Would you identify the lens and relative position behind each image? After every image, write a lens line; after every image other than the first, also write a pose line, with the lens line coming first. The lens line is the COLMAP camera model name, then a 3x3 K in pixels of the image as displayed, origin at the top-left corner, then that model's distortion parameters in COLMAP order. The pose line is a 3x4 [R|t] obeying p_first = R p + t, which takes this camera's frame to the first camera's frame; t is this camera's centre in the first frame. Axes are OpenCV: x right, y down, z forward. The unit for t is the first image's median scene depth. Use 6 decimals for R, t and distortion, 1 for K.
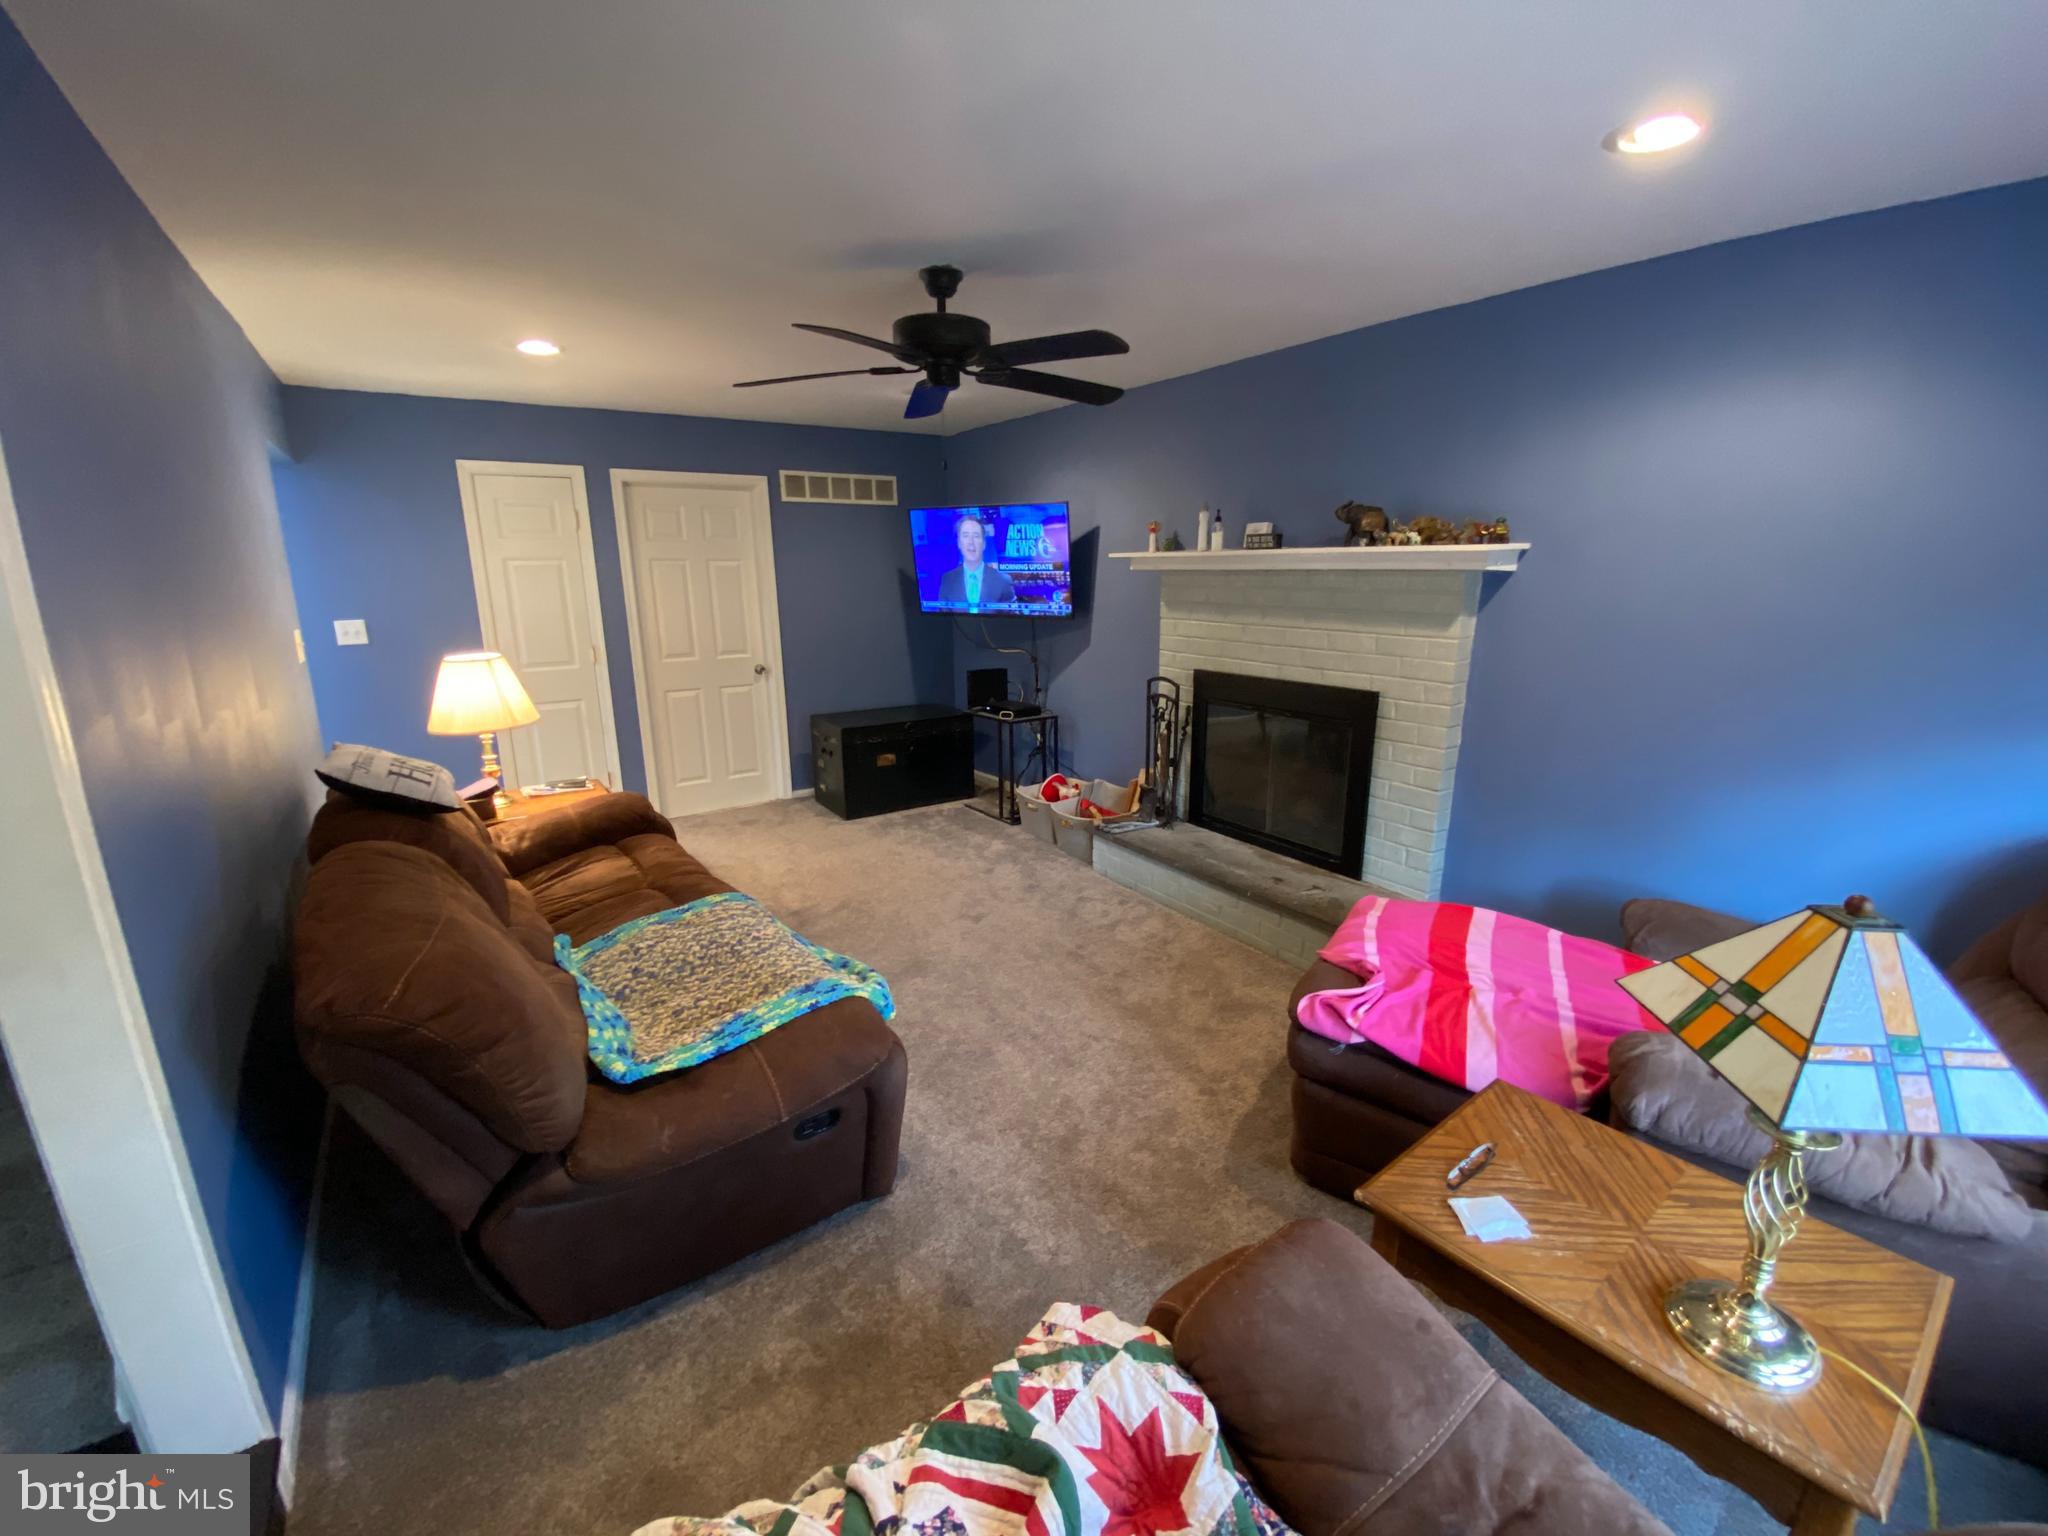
lens RADIAL K [[855.3, 0, 1024.0], [0, 855.3, 768.0], [0, 0, 1]] dist [0.037624, -0.031535]
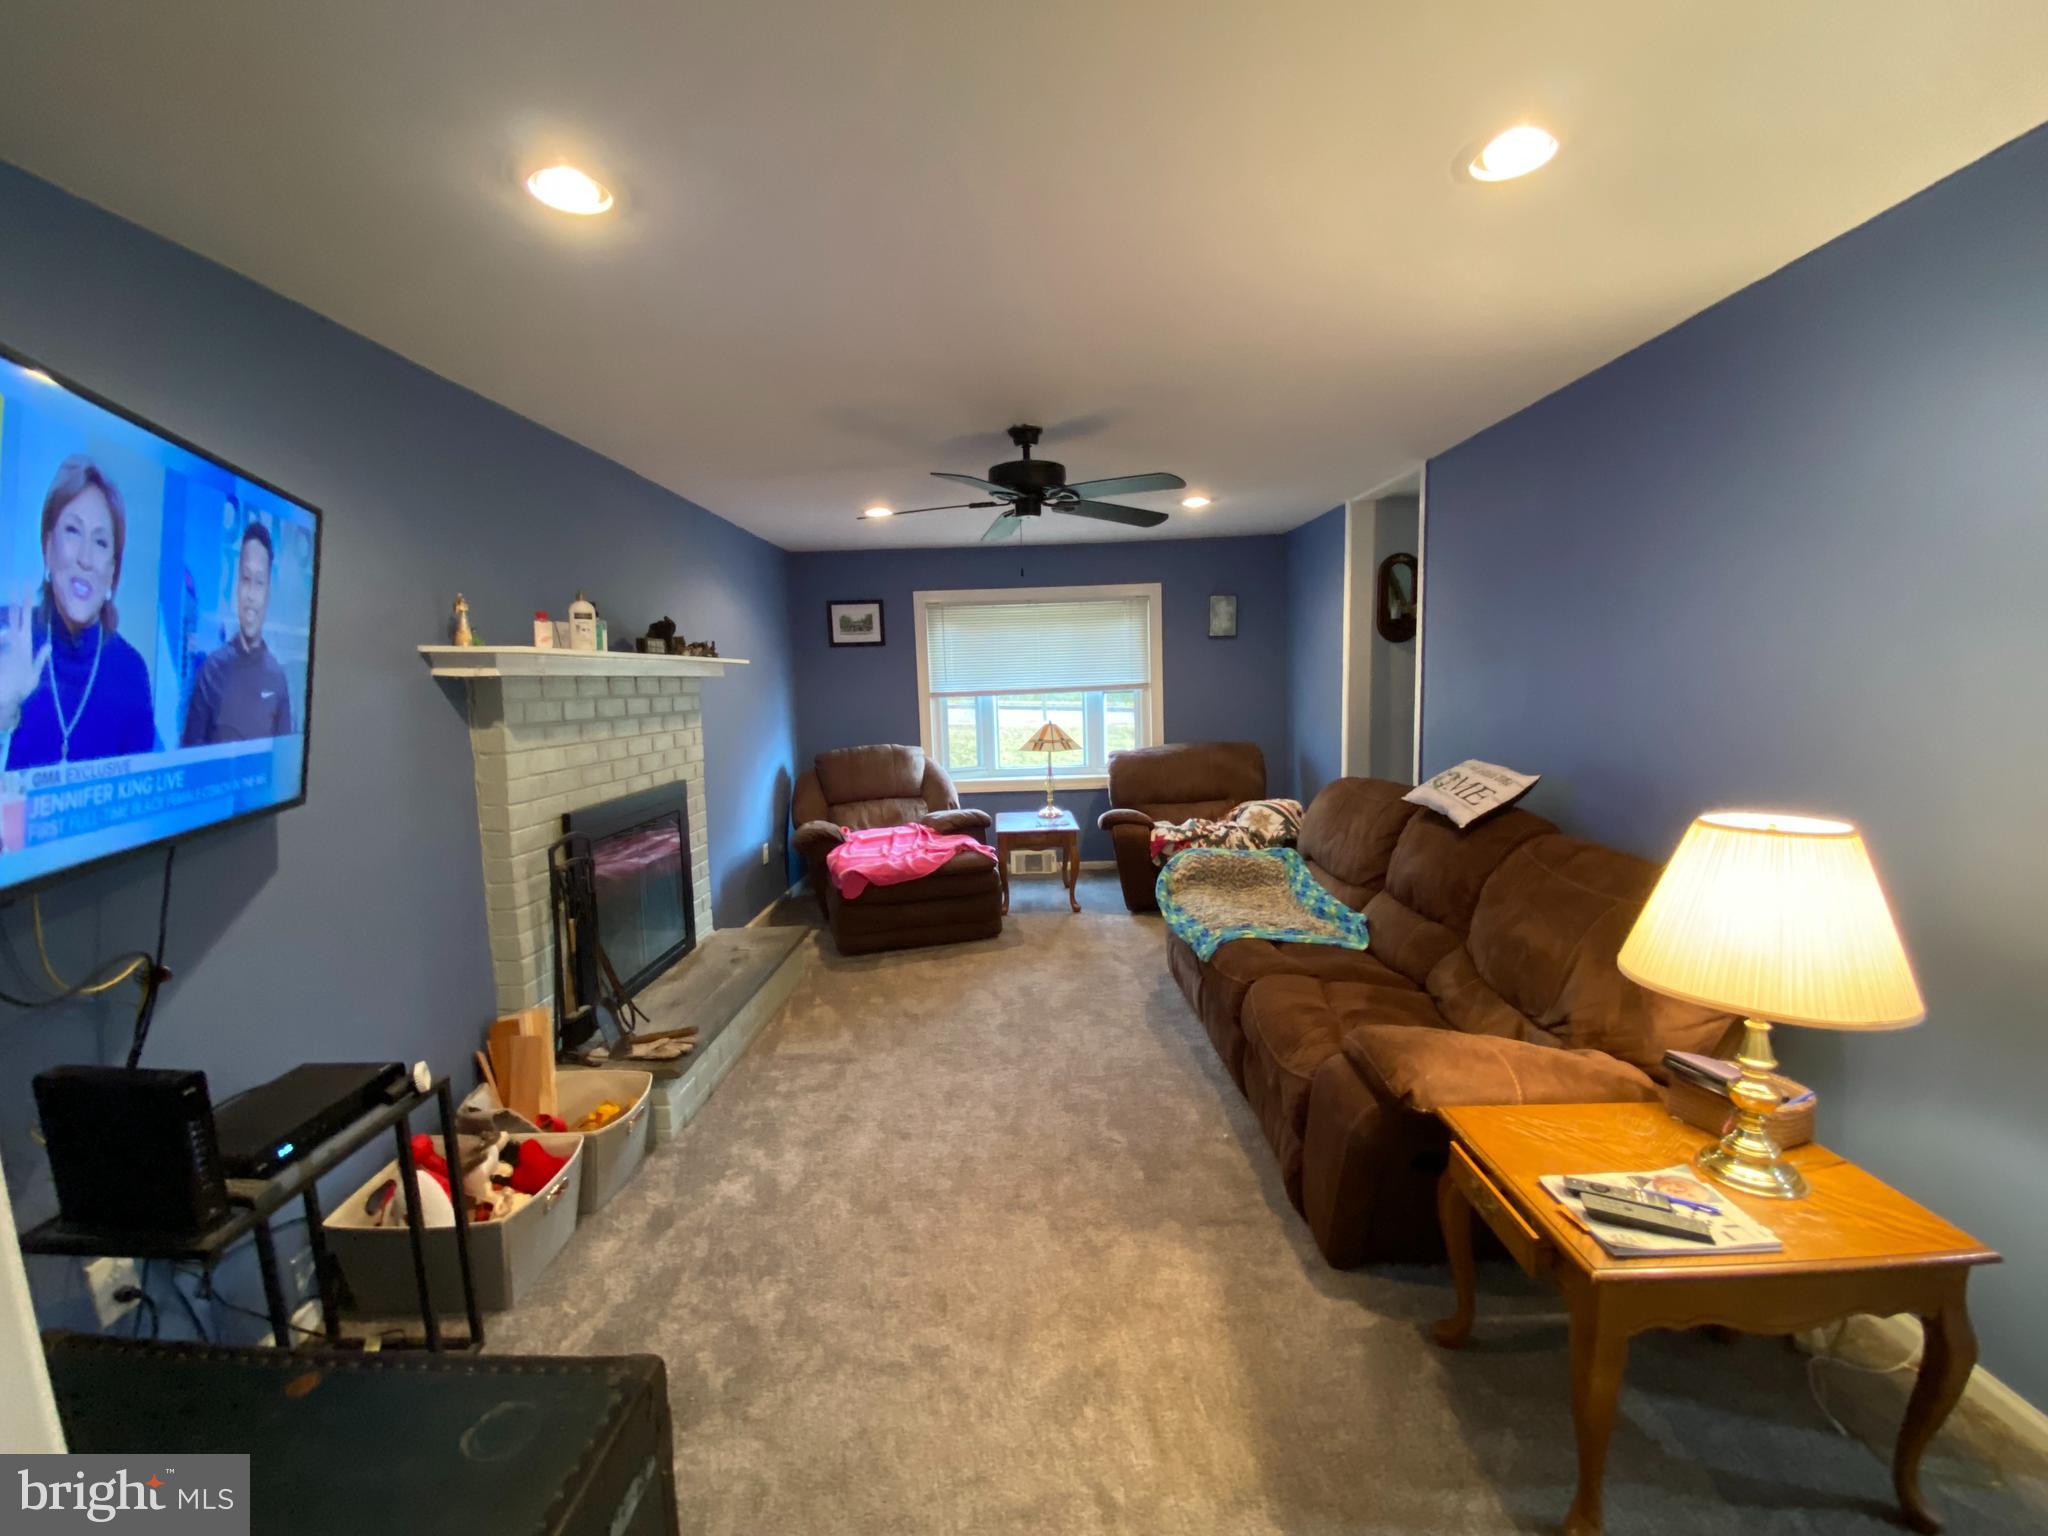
lens RADIAL K [[855.3, 0, 1024.0], [0, 855.3, 768.0], [0, 0, 1]] dist [0.037624, -0.031535]
pose [[-0.818862, -0.020924, 0.573608, -0.569429], [0.177569, 0.941079, 0.287820, -0.318490], [-0.545833, 0.337540, -0.766899, 1.461119]]
